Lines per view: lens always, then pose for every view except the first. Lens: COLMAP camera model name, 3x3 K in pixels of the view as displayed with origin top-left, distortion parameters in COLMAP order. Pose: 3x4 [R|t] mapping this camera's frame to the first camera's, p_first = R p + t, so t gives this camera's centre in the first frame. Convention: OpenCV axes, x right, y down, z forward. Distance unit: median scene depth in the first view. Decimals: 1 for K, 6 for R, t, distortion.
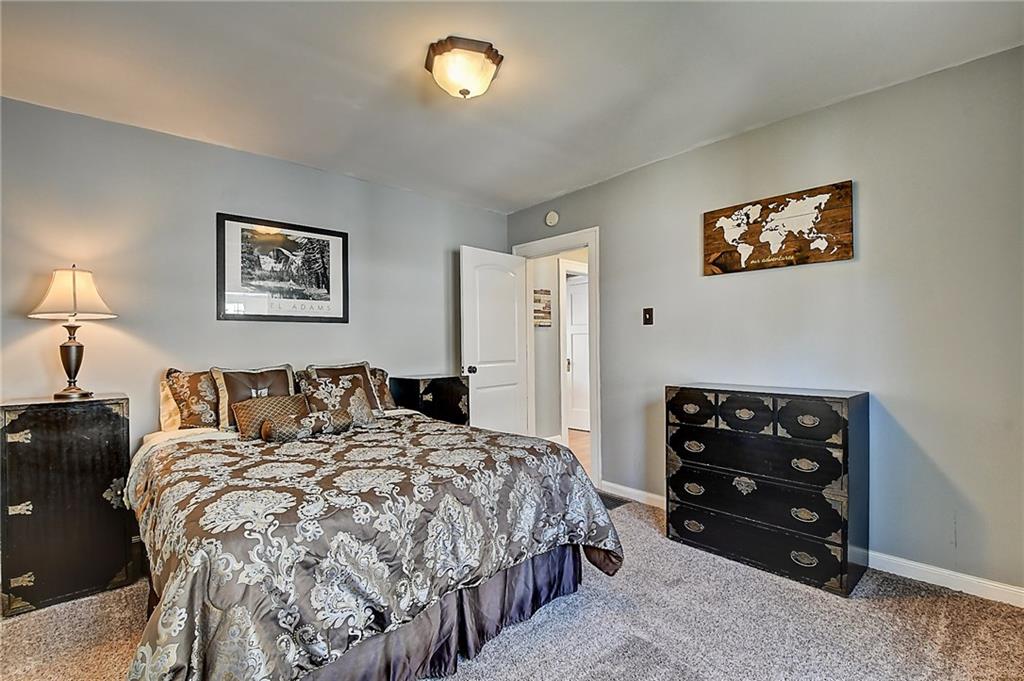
lens RADIAL K [[451.0, 0, 518.1], [0, 451.0, 340.9], [0, 0, 1]] dist [0.001920, -0.018139]
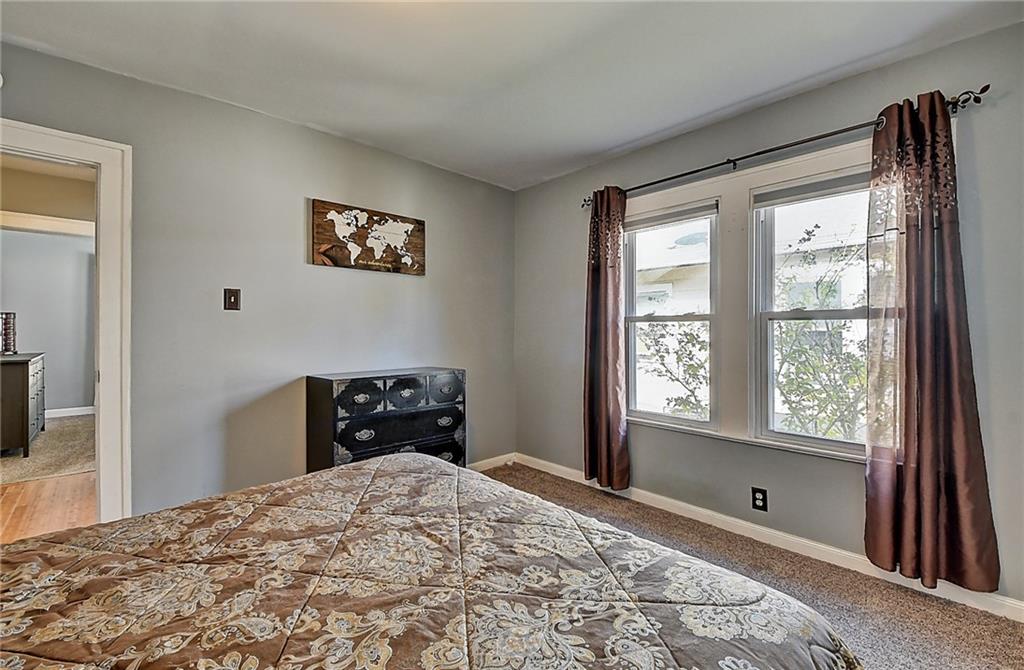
lens RADIAL K [[443.2, 0, 510.2], [0, 443.2, 338.9], [0, 0, 1]] dist [0.001119, -0.000397]
pose [[-0.013266, -0.006334, 0.999892, -0.597934], [-0.004569, 0.999970, 0.006274, 0.007870], [-0.999902, -0.004485, -0.013295, 0.654791]]
